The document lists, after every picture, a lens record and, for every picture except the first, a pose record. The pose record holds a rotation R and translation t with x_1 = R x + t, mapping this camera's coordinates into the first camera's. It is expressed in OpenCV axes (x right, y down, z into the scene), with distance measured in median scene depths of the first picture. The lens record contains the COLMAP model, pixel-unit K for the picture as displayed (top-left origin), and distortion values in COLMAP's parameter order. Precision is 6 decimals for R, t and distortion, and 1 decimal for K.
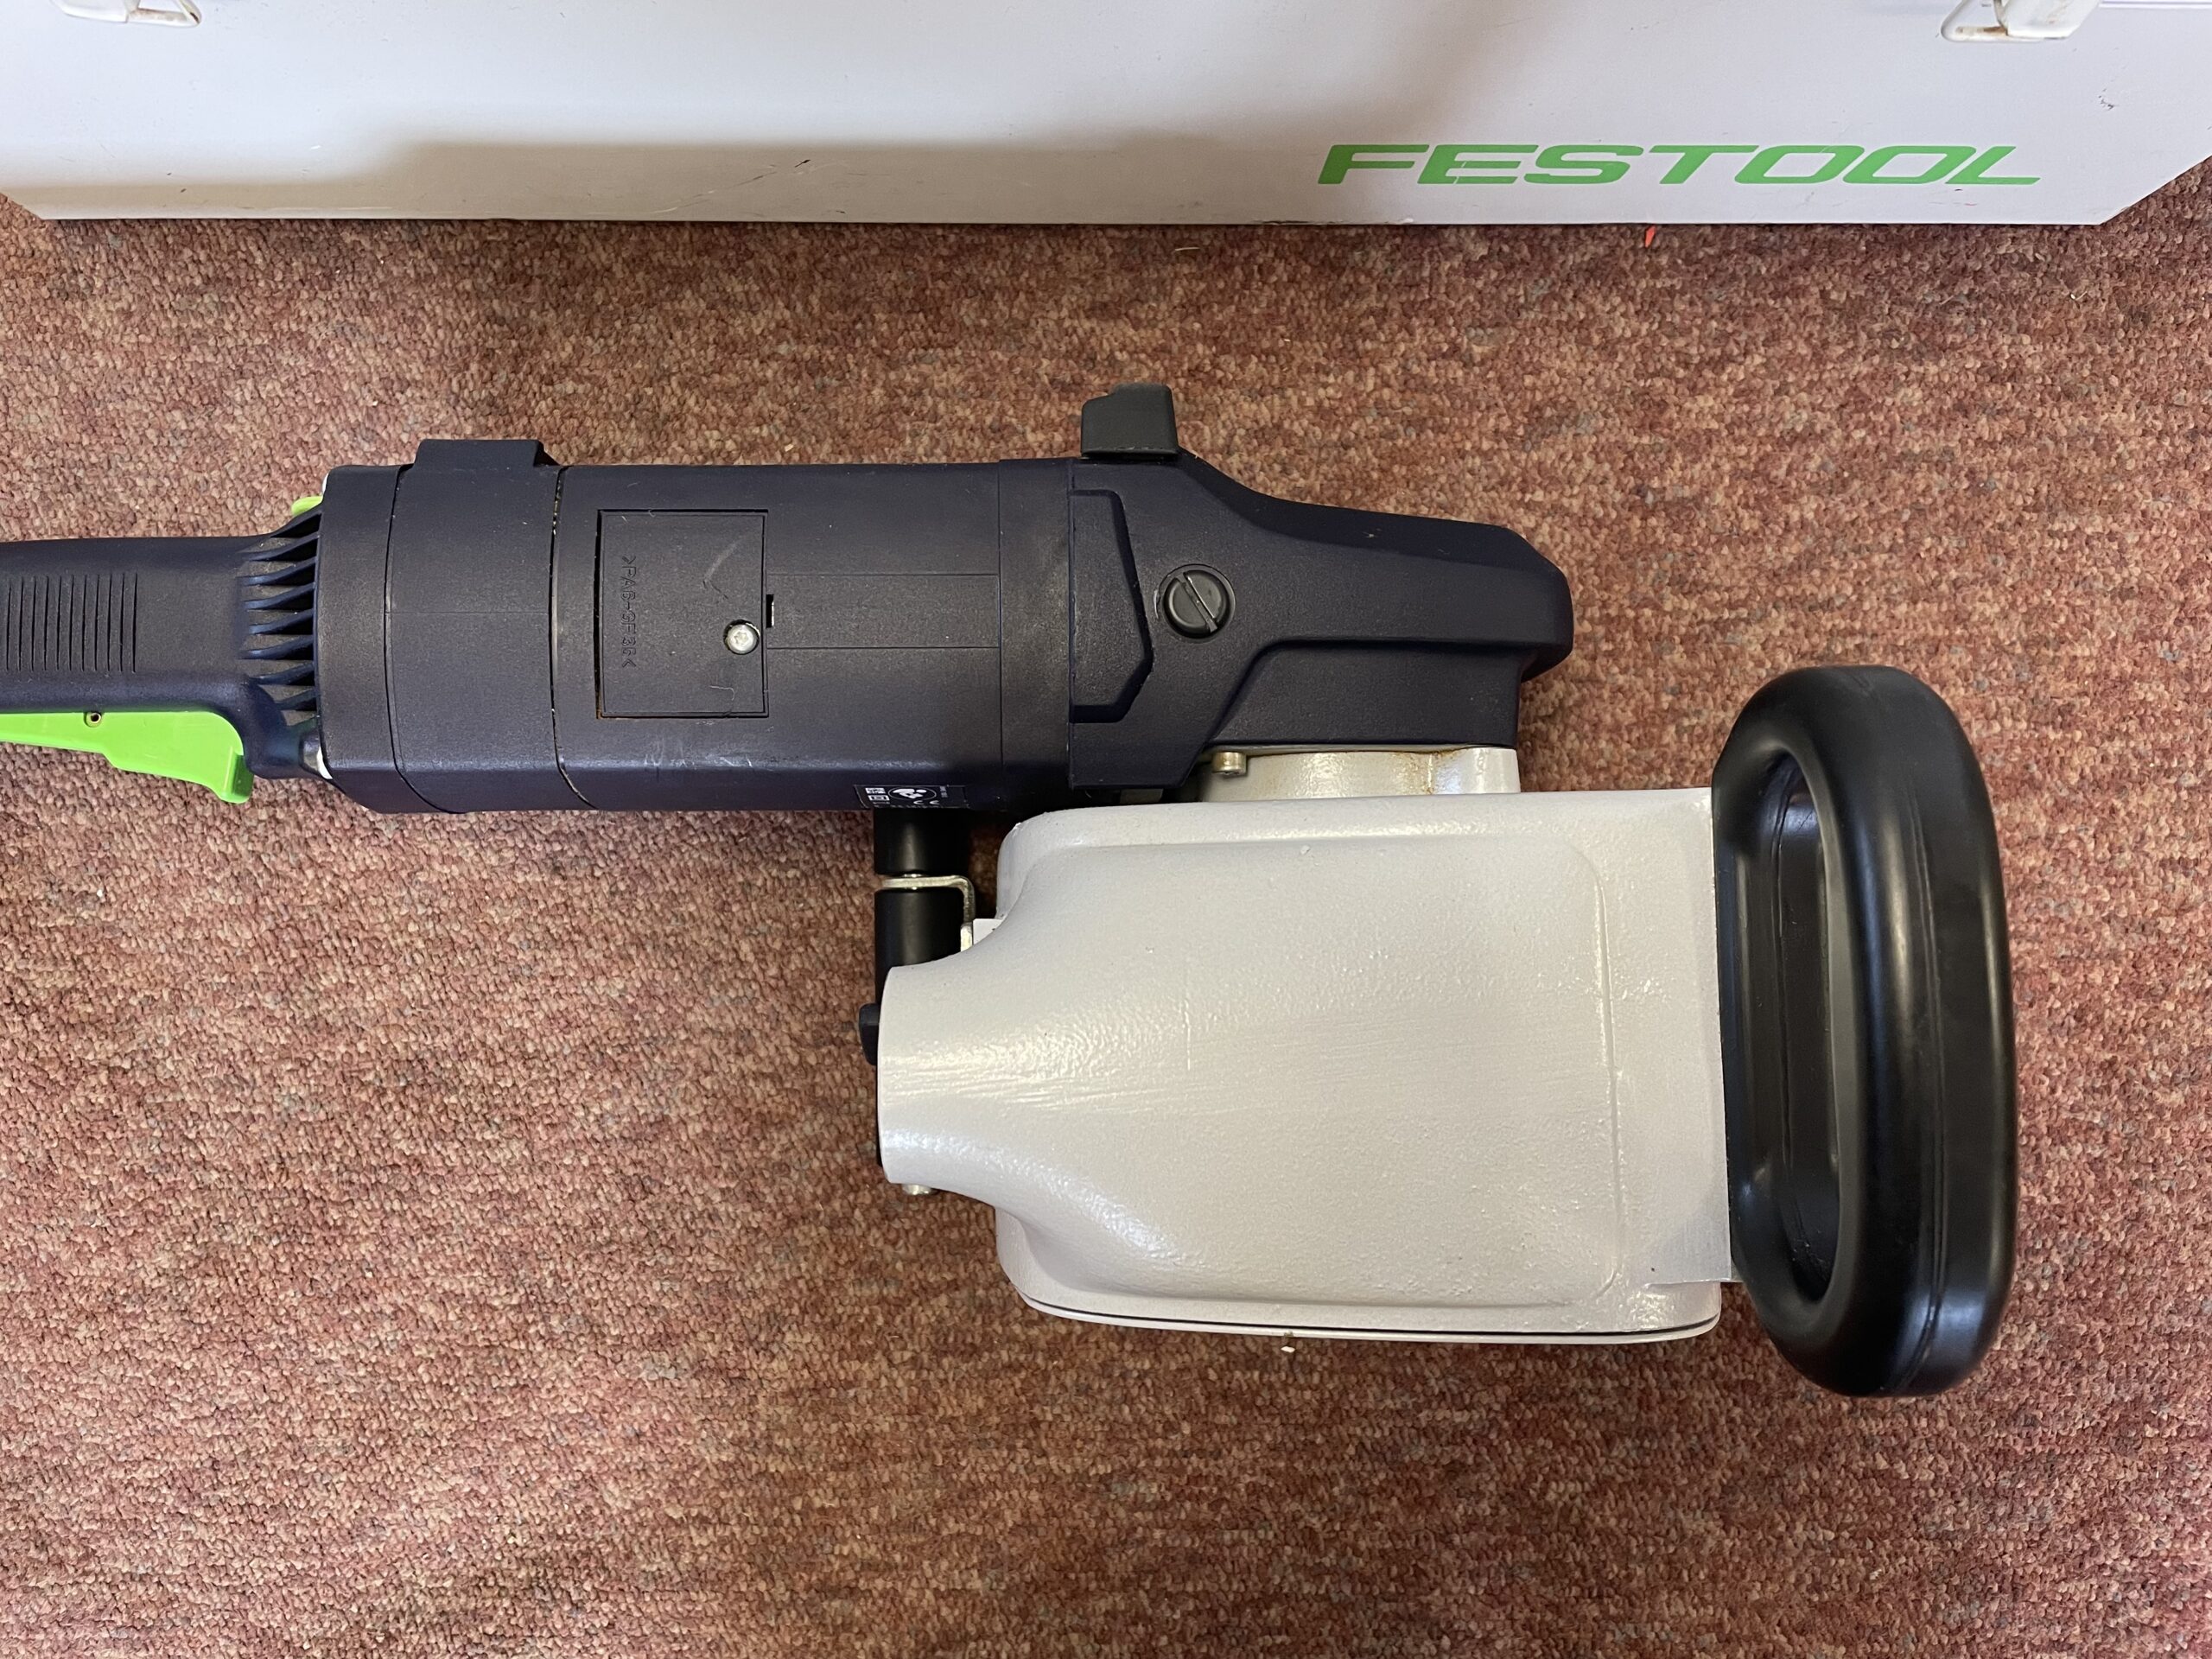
lens RADIAL K [[1668.2, 0, 1093.6], [0, 1668.2, 806.0], [0, 0, 1]] dist [0.077262, -0.109393]
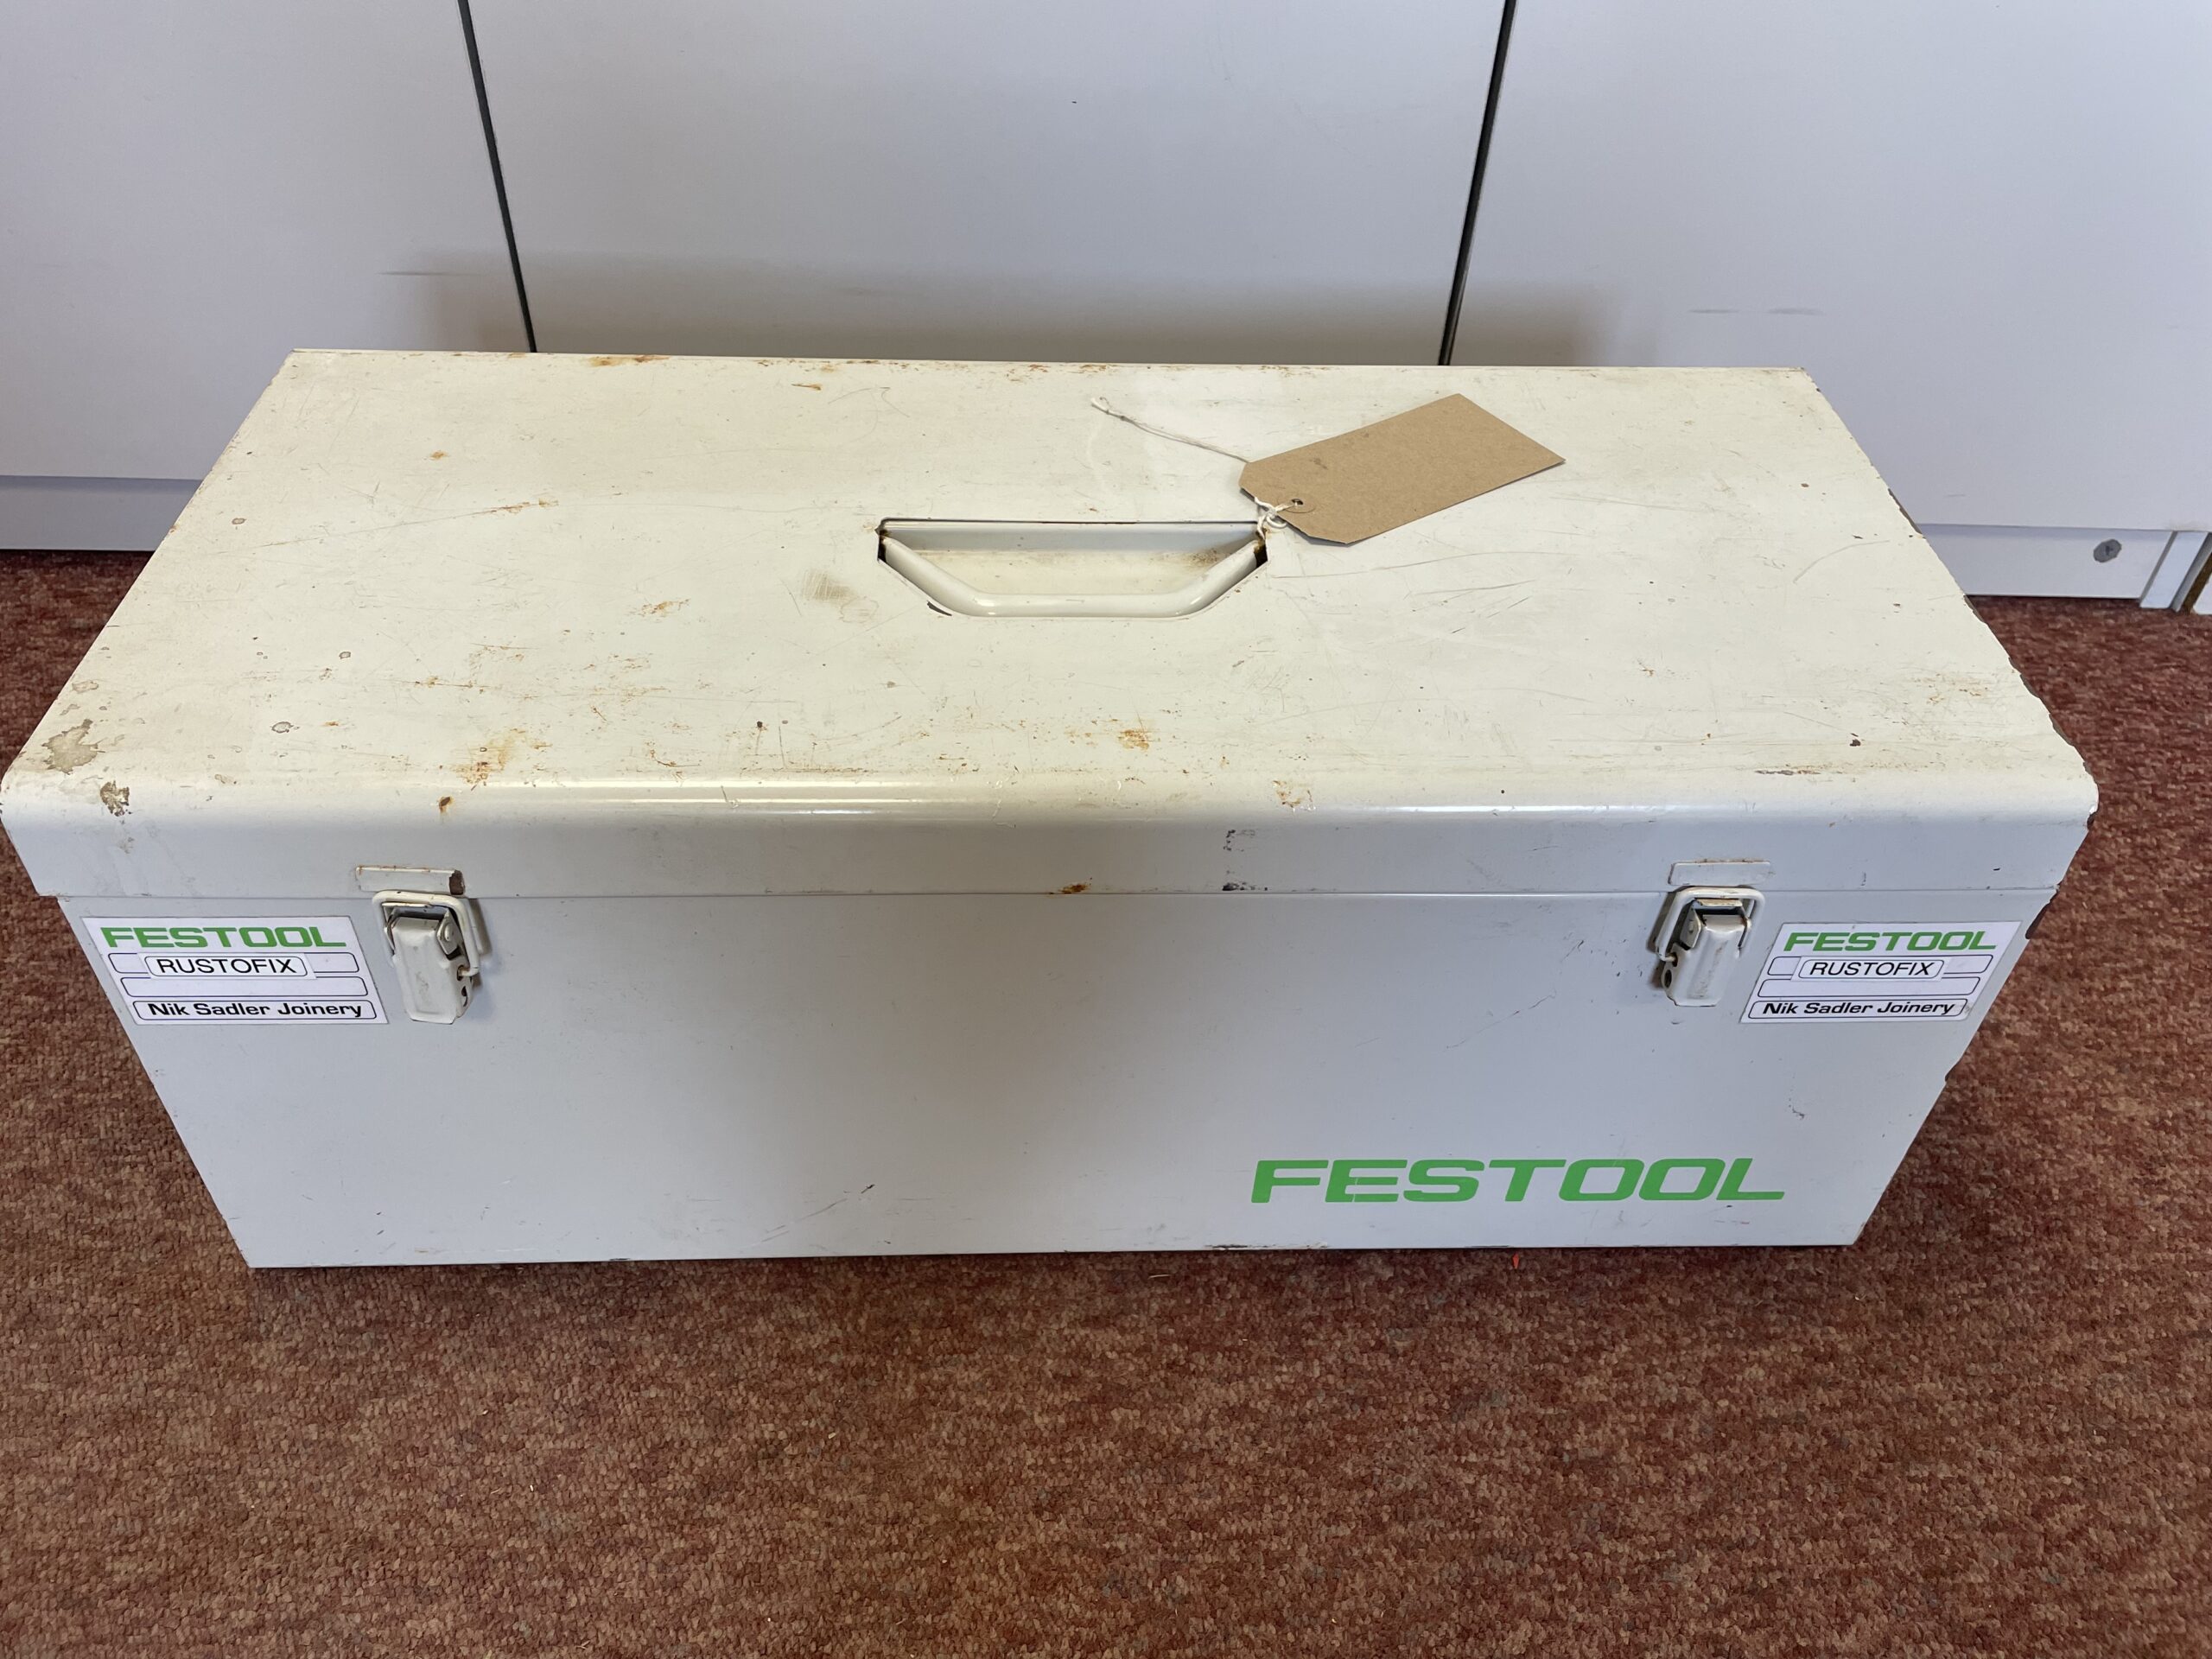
lens RADIAL K [[1668.2, 0, 1113.5], [0, 1668.2, 823.1], [0, 0, 1]] dist [0.077262, -0.109393]
pose [[0.998818, -0.015545, 0.046054, -0.032466], [0.043843, 0.697209, -0.715526, 0.339703], [-0.020986, 0.716700, 0.697066, -0.132682]]
